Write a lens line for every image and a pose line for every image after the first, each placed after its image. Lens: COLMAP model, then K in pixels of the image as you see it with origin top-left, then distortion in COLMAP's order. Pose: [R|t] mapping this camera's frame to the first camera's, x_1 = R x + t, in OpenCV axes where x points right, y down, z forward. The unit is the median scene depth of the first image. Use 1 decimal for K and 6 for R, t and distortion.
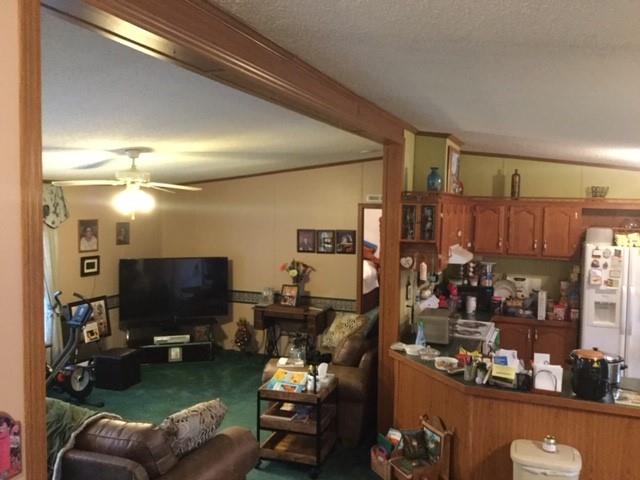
lens RADIAL K [[565.5, 0, 320.7], [0, 565.5, 240.9], [0, 0, 1]] dist [0.099700, -0.188999]
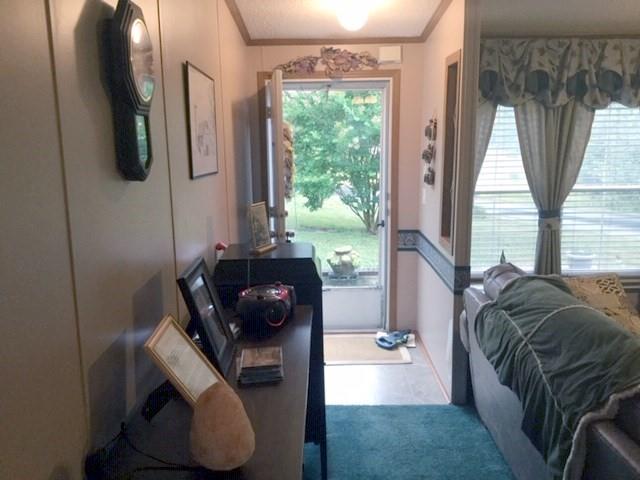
lens RADIAL K [[565.5, 0, 320.7], [0, 565.5, 240.9], [0, 0, 1]] dist [0.099700, -0.188999]
pose [[0.341819, 0.156806, -0.926591, -0.018712], [-0.036266, 0.987448, 0.153726, 0.057394], [0.939066, -0.018943, 0.343216, 0.277871]]
